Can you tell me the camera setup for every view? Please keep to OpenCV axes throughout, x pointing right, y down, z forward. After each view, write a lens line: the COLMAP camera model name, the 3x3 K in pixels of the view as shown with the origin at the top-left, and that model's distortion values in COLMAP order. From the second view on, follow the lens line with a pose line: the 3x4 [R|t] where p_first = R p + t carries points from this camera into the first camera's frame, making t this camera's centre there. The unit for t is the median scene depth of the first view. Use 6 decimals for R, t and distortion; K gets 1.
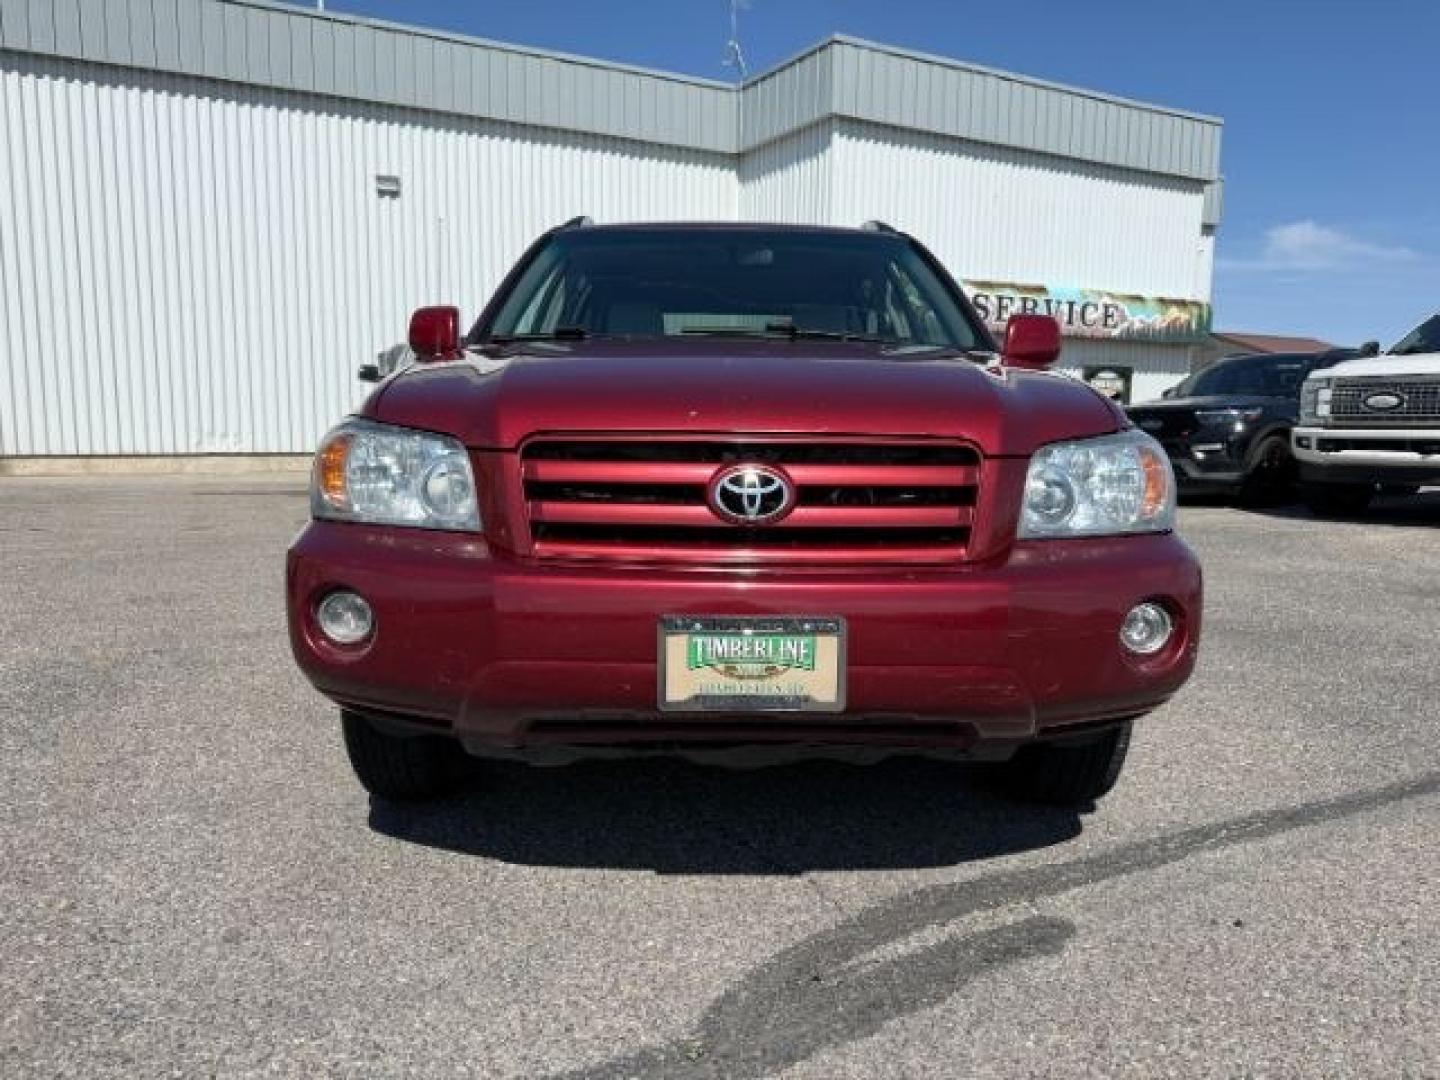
lens RADIAL K [[1008.5, 0, 727.2], [0, 1008.5, 534.9], [0, 0, 1]] dist [0.001145, -0.010941]
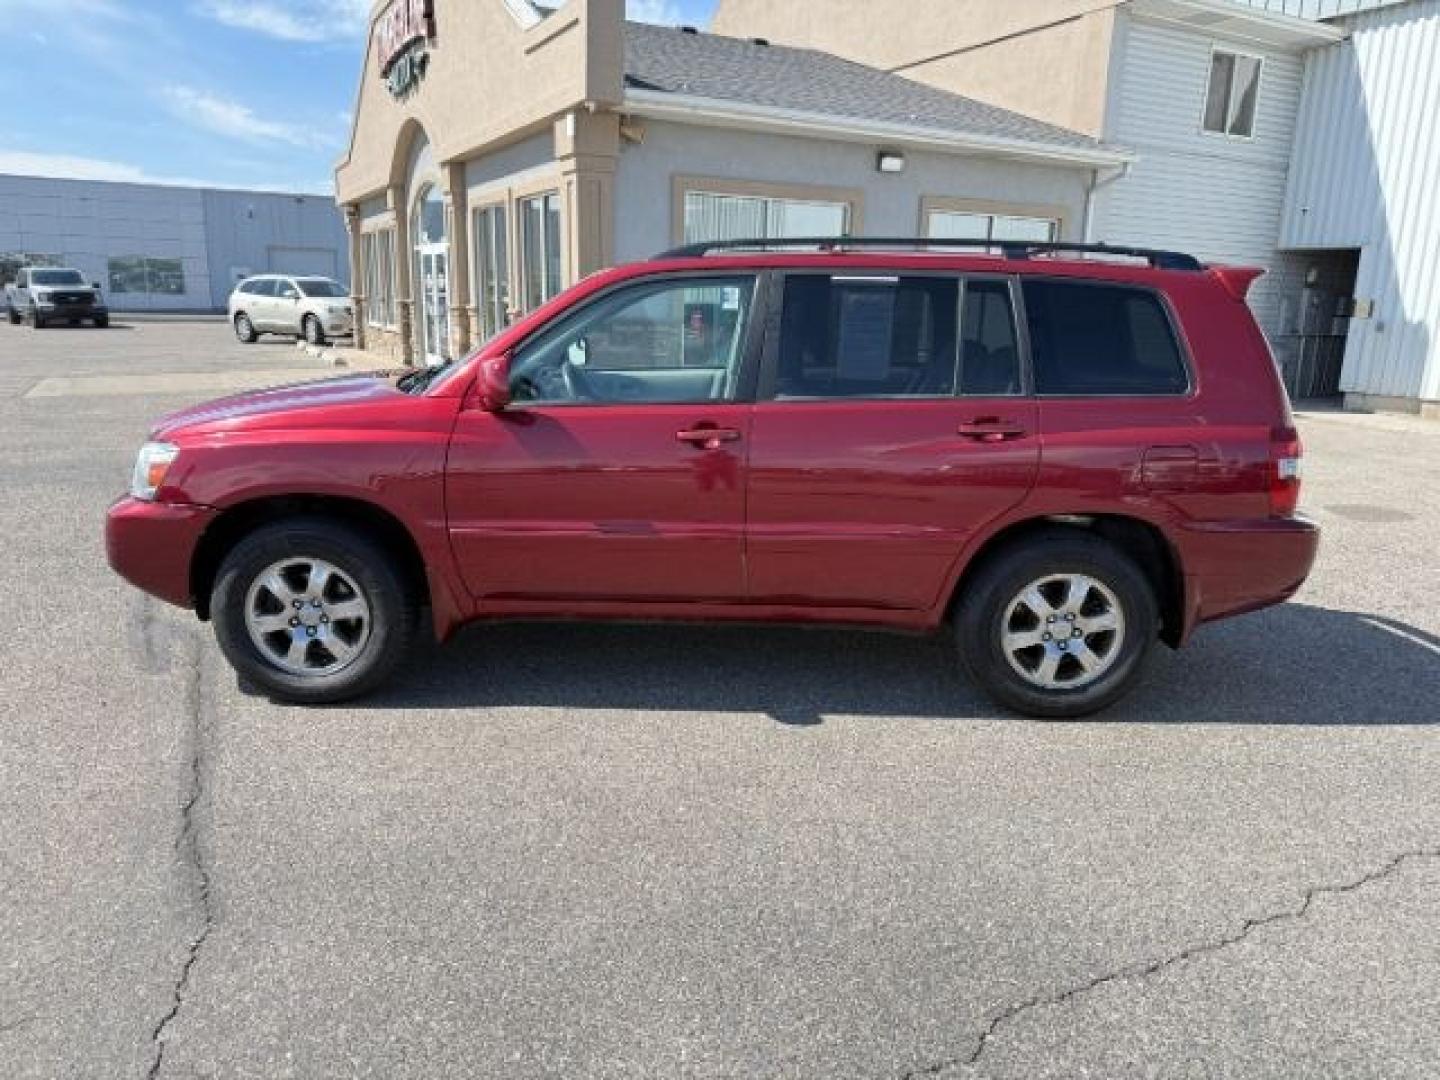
lens RADIAL K [[1008.5, 0, 727.2], [0, 1008.5, 534.9], [0, 0, 1]] dist [0.001145, -0.010941]
pose [[0.018169, 0.217181, -0.975962, 2.021629], [-0.142253, 0.966755, 0.212484, -0.430855], [0.989664, 0.134972, 0.048460, 1.786837]]
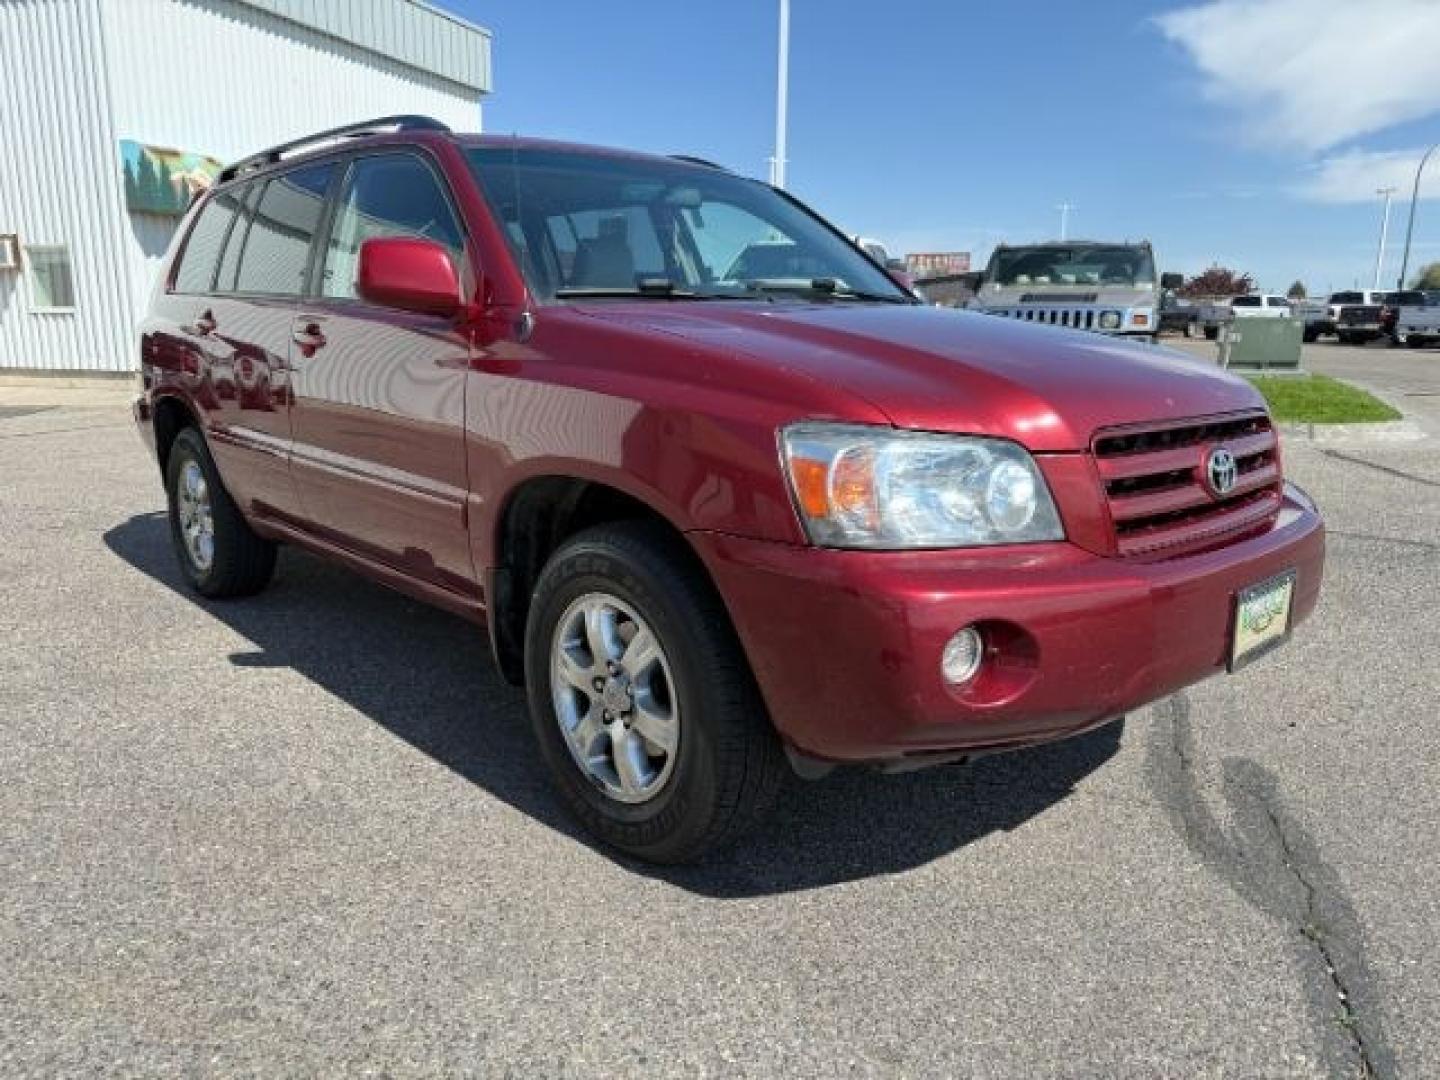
lens RADIAL K [[1008.5, 0, 727.2], [0, 1008.5, 534.9], [0, 0, 1]] dist [0.001145, -0.010941]
pose [[0.750887, -0.142683, 0.644834, -0.905315], [0.079468, 0.988809, 0.126257, -0.124730], [-0.655633, -0.043561, 0.753823, 0.394329]]
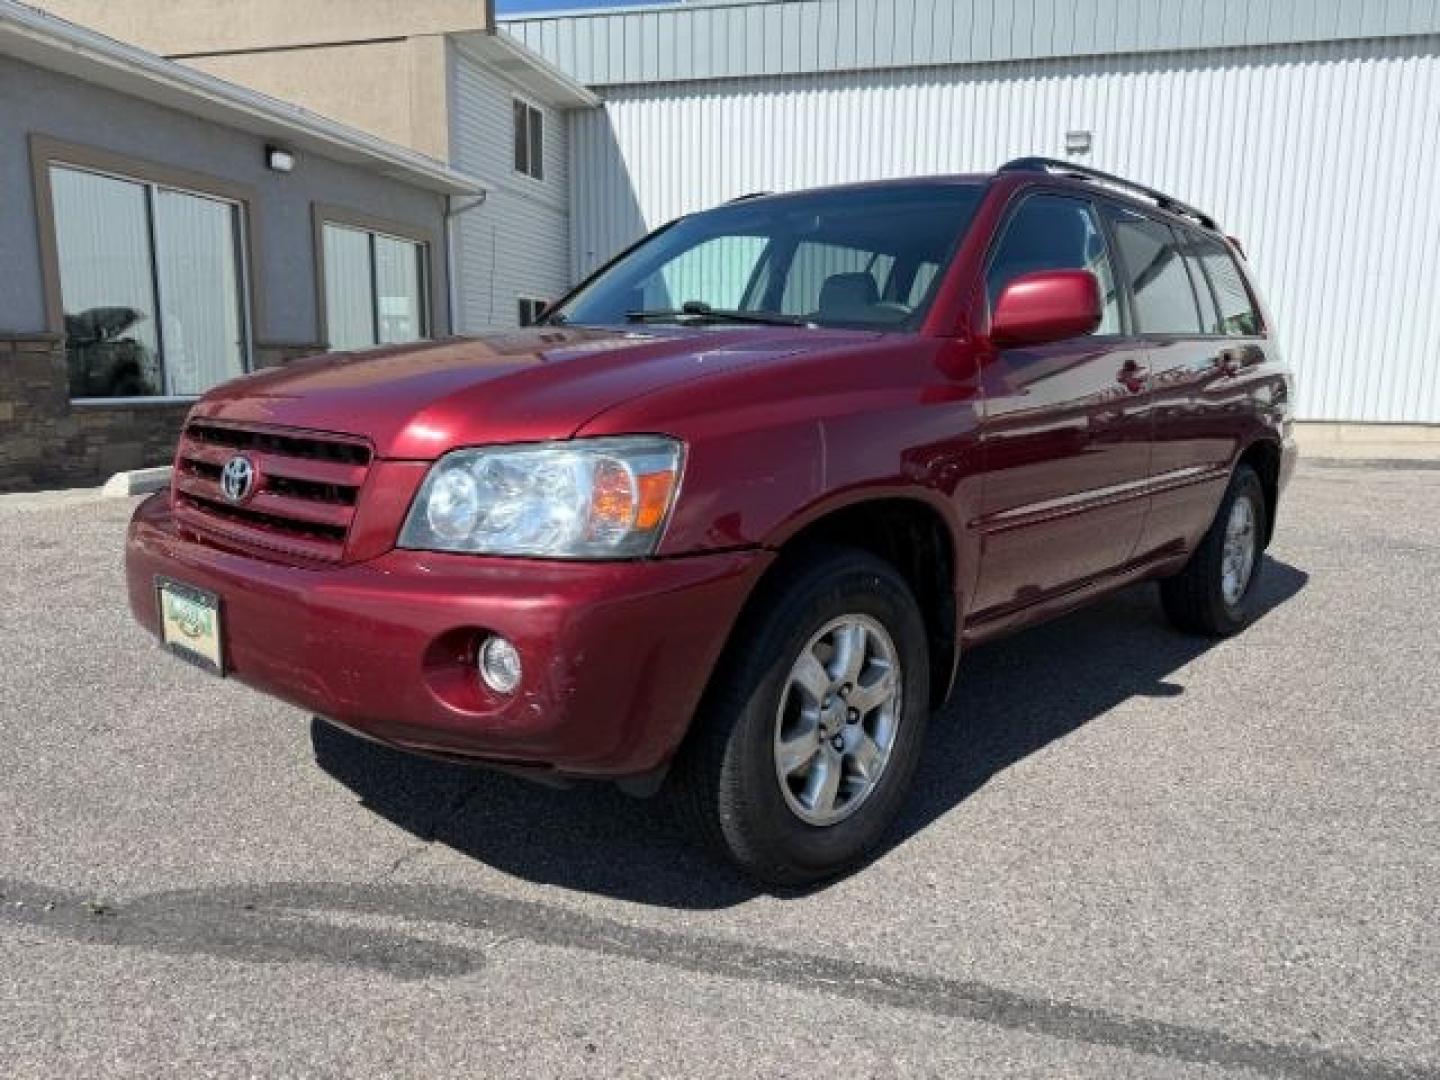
lens RADIAL K [[1008.5, 0, 727.2], [0, 1008.5, 534.9], [0, 0, 1]] dist [0.001145, -0.010941]
pose [[0.736979, 0.109789, -0.666940, 0.955843], [-0.082962, 0.993952, 0.071947, -0.082526], [0.670805, 0.002307, 0.741630, 0.414438]]
